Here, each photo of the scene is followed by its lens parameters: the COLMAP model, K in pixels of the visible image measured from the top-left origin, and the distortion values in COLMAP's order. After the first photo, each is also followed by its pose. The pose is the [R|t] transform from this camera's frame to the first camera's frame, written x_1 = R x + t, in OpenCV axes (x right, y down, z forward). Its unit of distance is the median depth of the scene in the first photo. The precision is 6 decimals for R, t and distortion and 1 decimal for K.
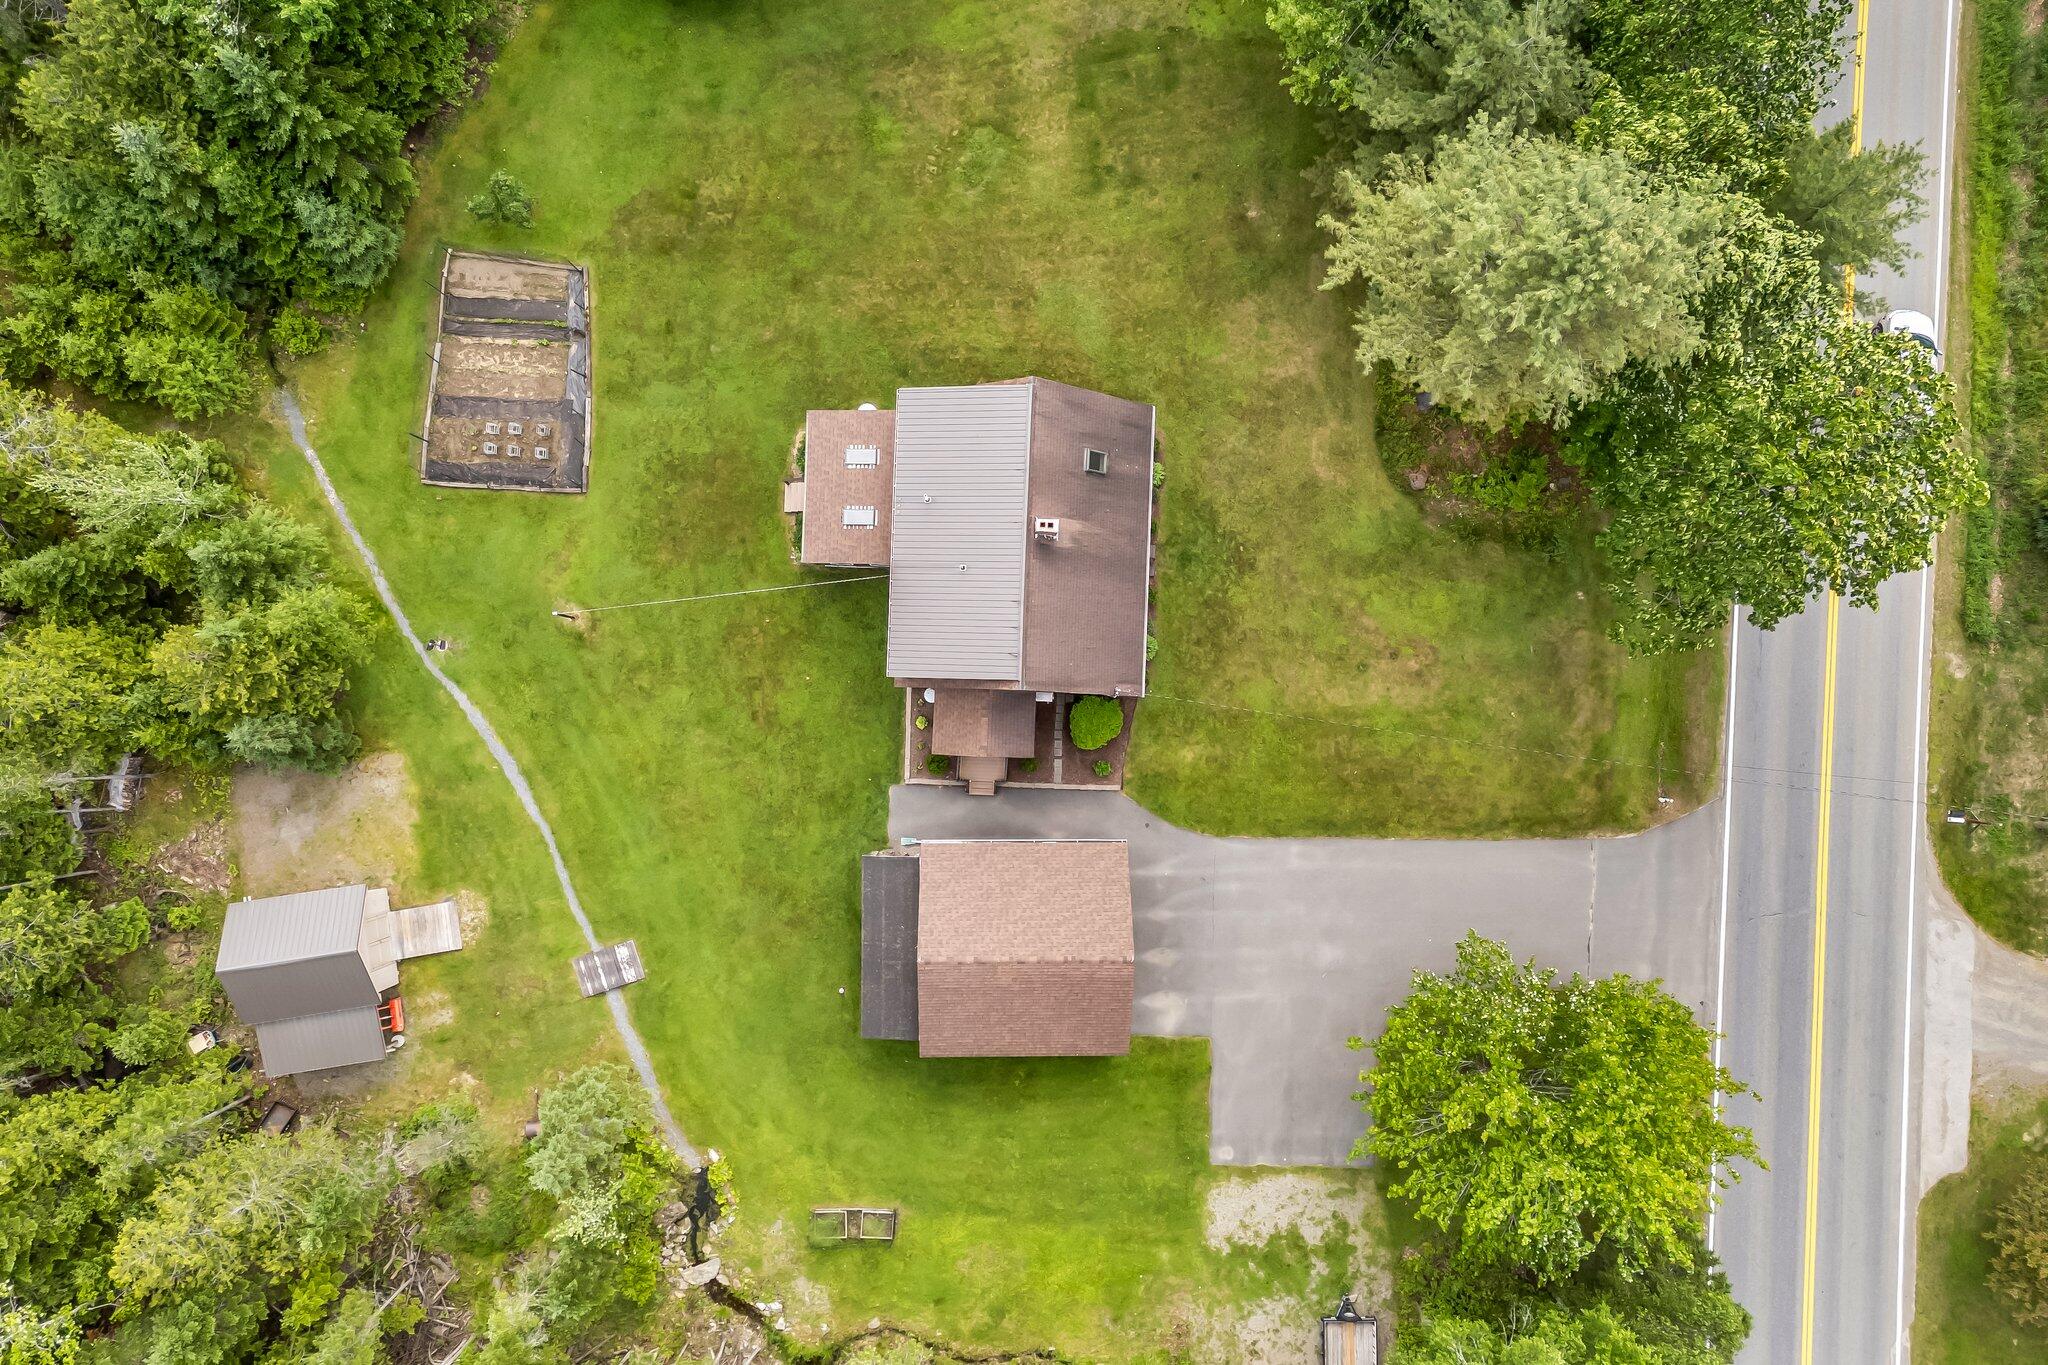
lens RADIAL K [[1495.6, 0, 1030.9], [0, 1495.6, 673.4], [0, 0, 1]] dist [0.069869, -0.032811]
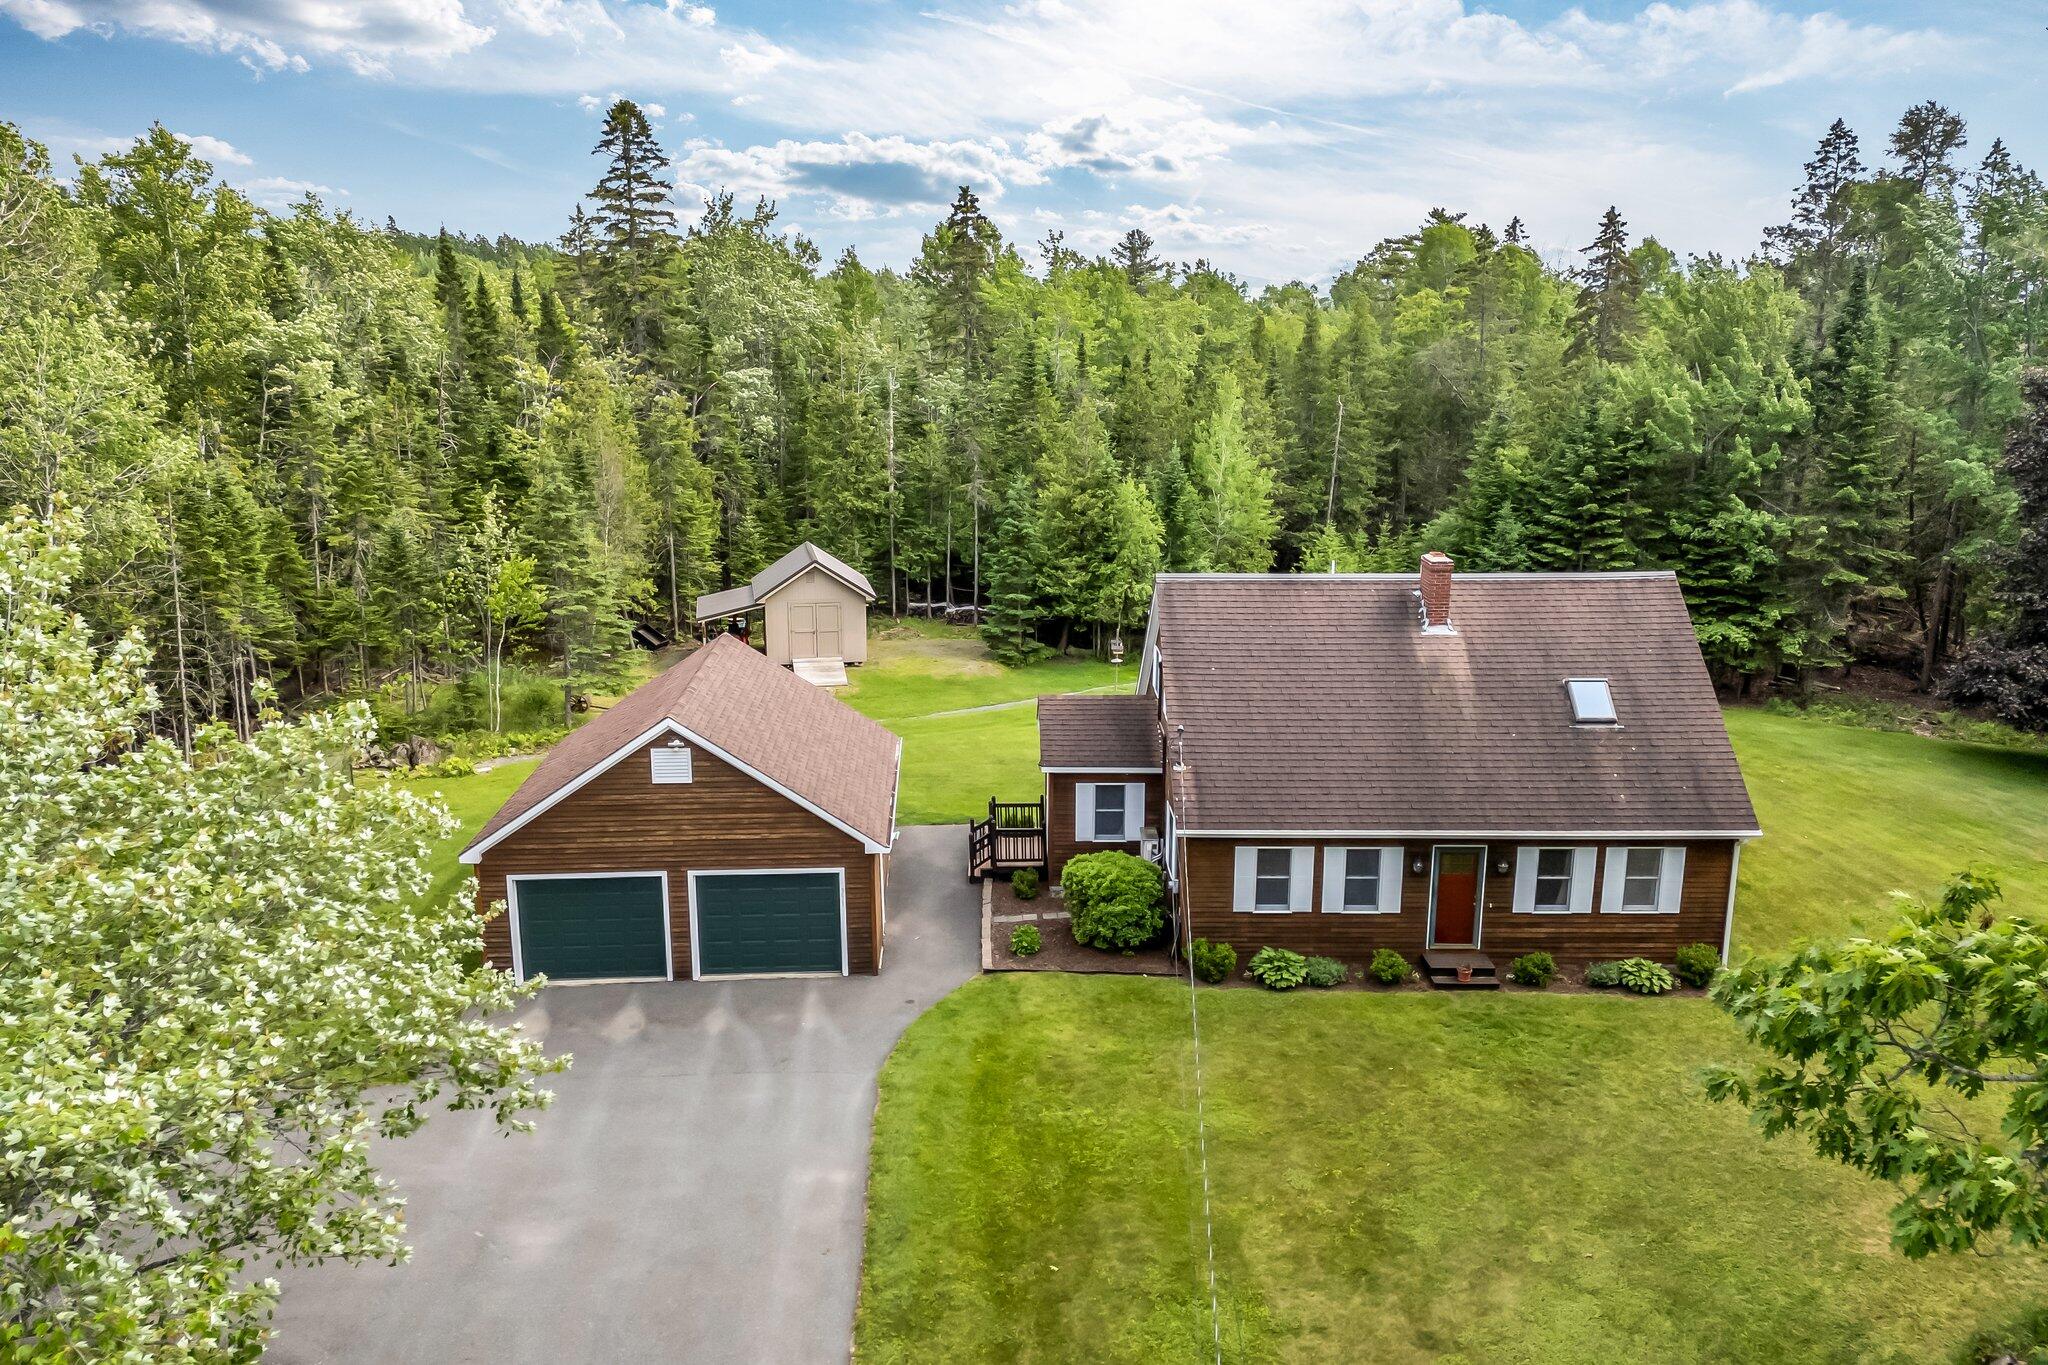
lens RADIAL K [[1495.6, 0, 1029.7], [0, 1495.6, 674.4], [0, 0, 1]] dist [0.069869, -0.032811]
pose [[0.057406, 0.204773, -0.977125, 0.522317], [-0.998001, 0.037682, -0.050736, 0.083420], [0.026430, 0.978084, 0.206527, 0.798144]]
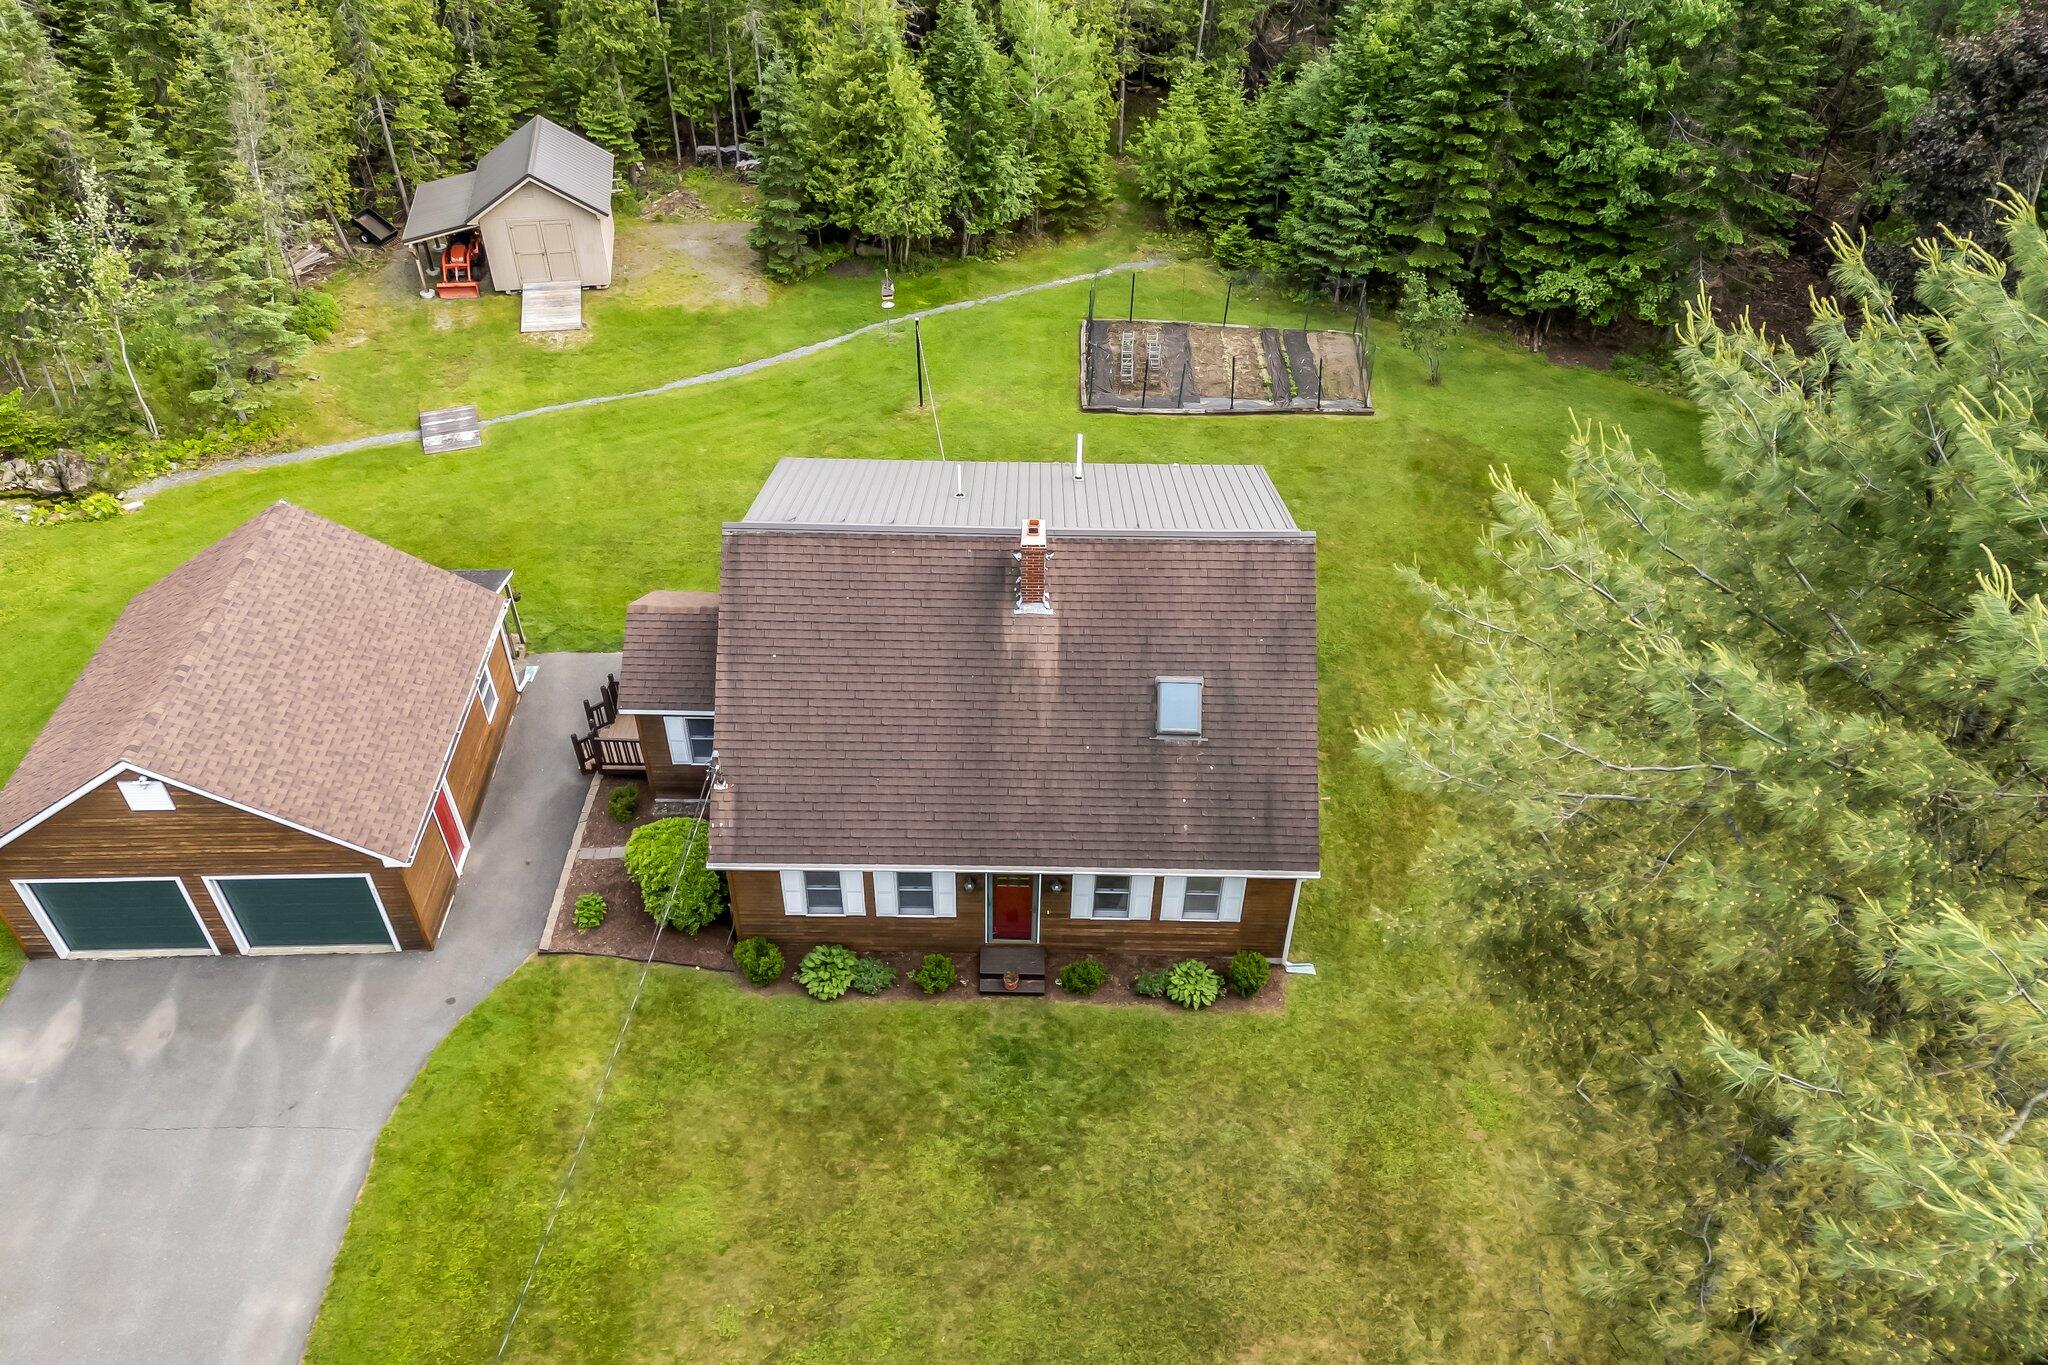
lens RADIAL K [[1495.6, 0, 1022.2], [0, 1495.6, 676.9], [0, 0, 1]] dist [0.069869, -0.032811]
pose [[0.028208, 0.635503, -0.771583, 0.386152], [-0.999443, 0.031697, -0.010432, -0.076987], [0.017827, 0.771448, 0.636043, 0.617705]]
